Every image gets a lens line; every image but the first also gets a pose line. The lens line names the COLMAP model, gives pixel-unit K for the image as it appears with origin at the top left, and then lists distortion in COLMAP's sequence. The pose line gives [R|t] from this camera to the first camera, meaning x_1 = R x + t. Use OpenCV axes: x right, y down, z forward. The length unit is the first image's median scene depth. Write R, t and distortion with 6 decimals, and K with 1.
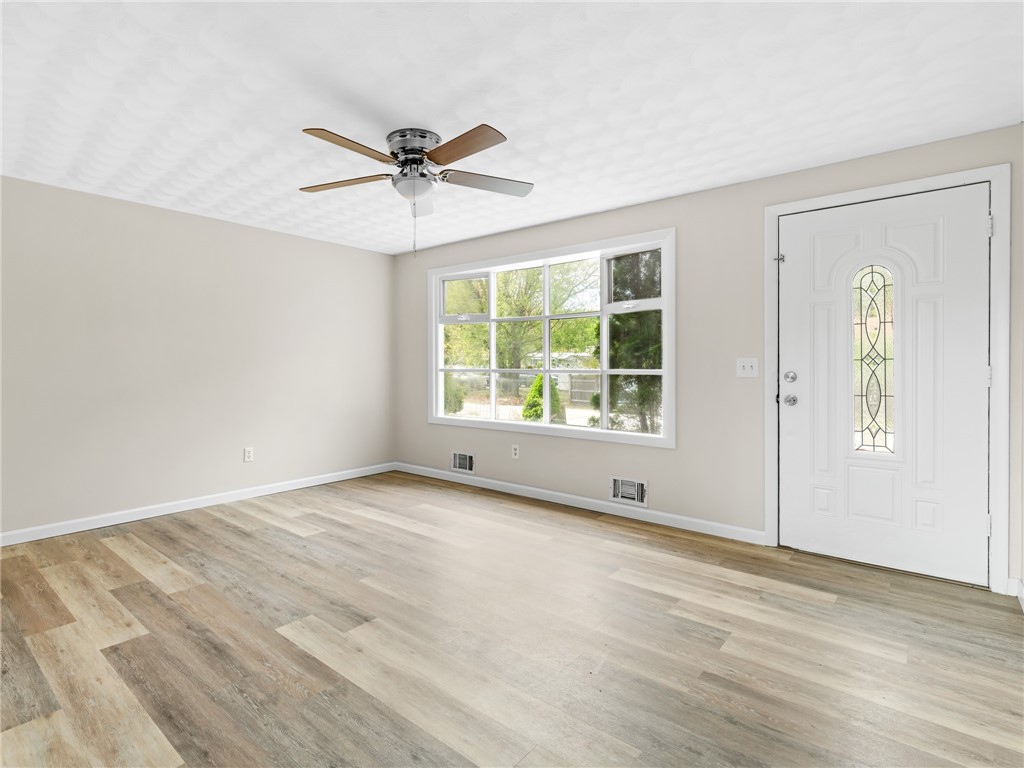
lens RADIAL K [[514.2, 0, 511.9], [0, 514.2, 368.2], [0, 0, 1]] dist [-0.000386, -0.000497]
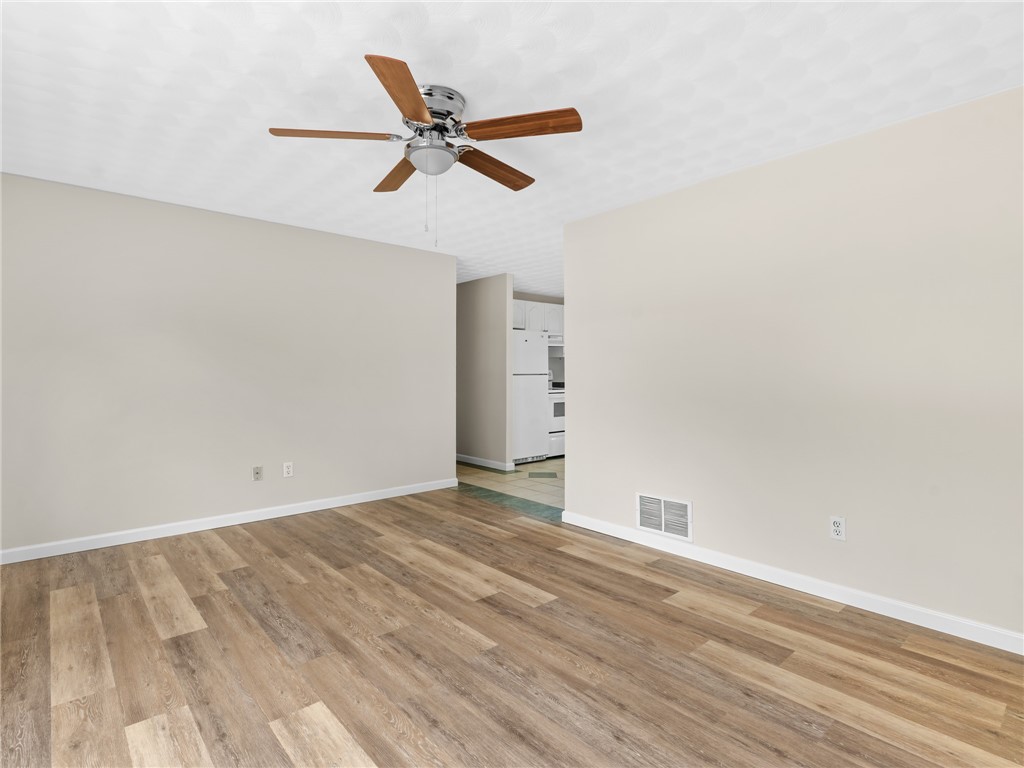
lens RADIAL K [[516.5, 0, 520.0], [0, 516.5, 362.0], [0, 0, 1]] dist [0.000104, -0.001096]
pose [[-0.986910, 0.000869, 0.161268, -0.465427], [-0.001701, 0.999874, -0.015797, -0.012797], [-0.161261, -0.015864, -0.986784, 1.807492]]
